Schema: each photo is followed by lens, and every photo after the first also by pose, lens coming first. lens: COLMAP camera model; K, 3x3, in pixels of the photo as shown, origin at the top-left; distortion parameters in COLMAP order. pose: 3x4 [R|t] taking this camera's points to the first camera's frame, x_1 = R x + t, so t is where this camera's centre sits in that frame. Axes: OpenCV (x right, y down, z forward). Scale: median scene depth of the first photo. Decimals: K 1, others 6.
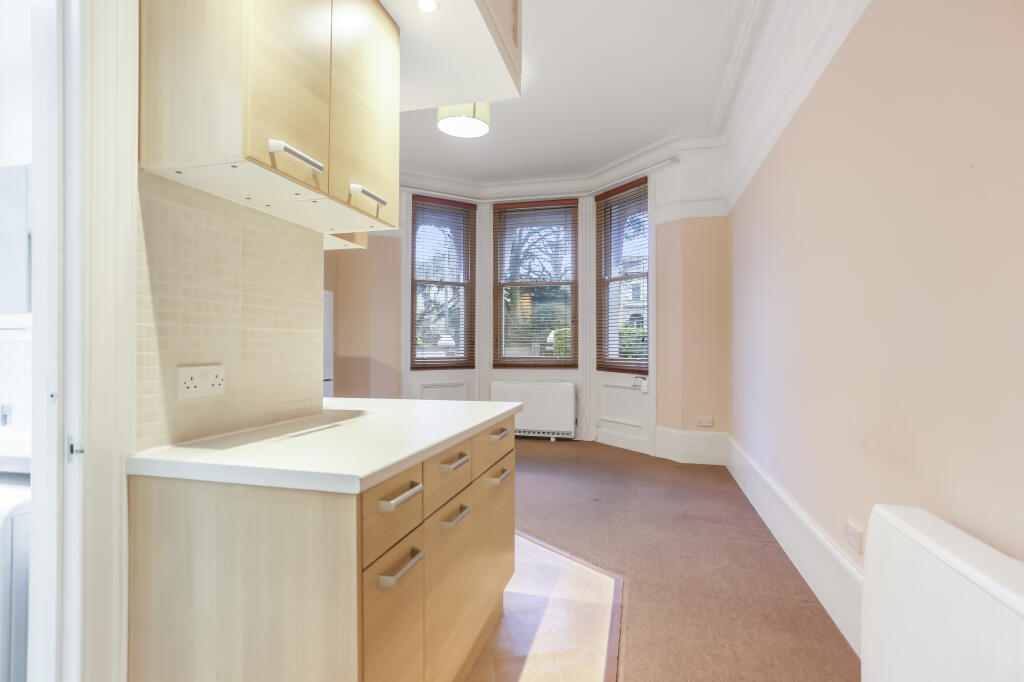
lens RADIAL K [[516.0, 0, 508.2], [0, 516.0, 346.3], [0, 0, 1]] dist [-0.050652, 0.028841]
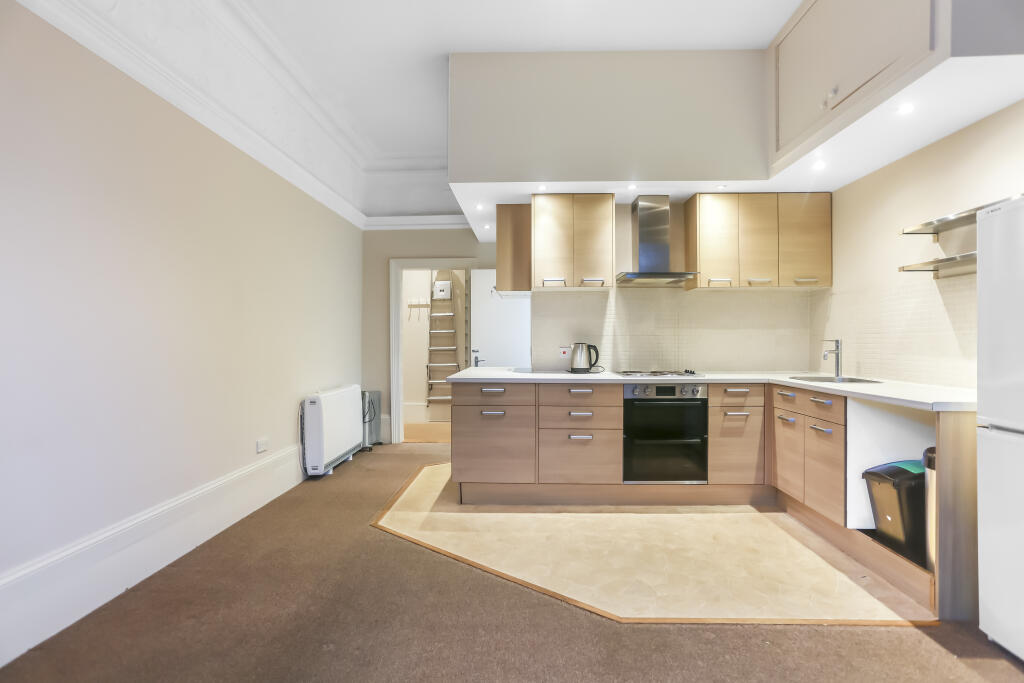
lens RADIAL K [[503.4, 0, 512.0], [0, 503.4, 341.5], [0, 0, 1]] dist [-0.048184, 0.027741]
pose [[-0.976772, 0.000571, -0.214279, 0.060242], [-0.000163, 0.999994, 0.003410, -0.001292], [0.214280, 0.003366, -0.976766, 0.936357]]
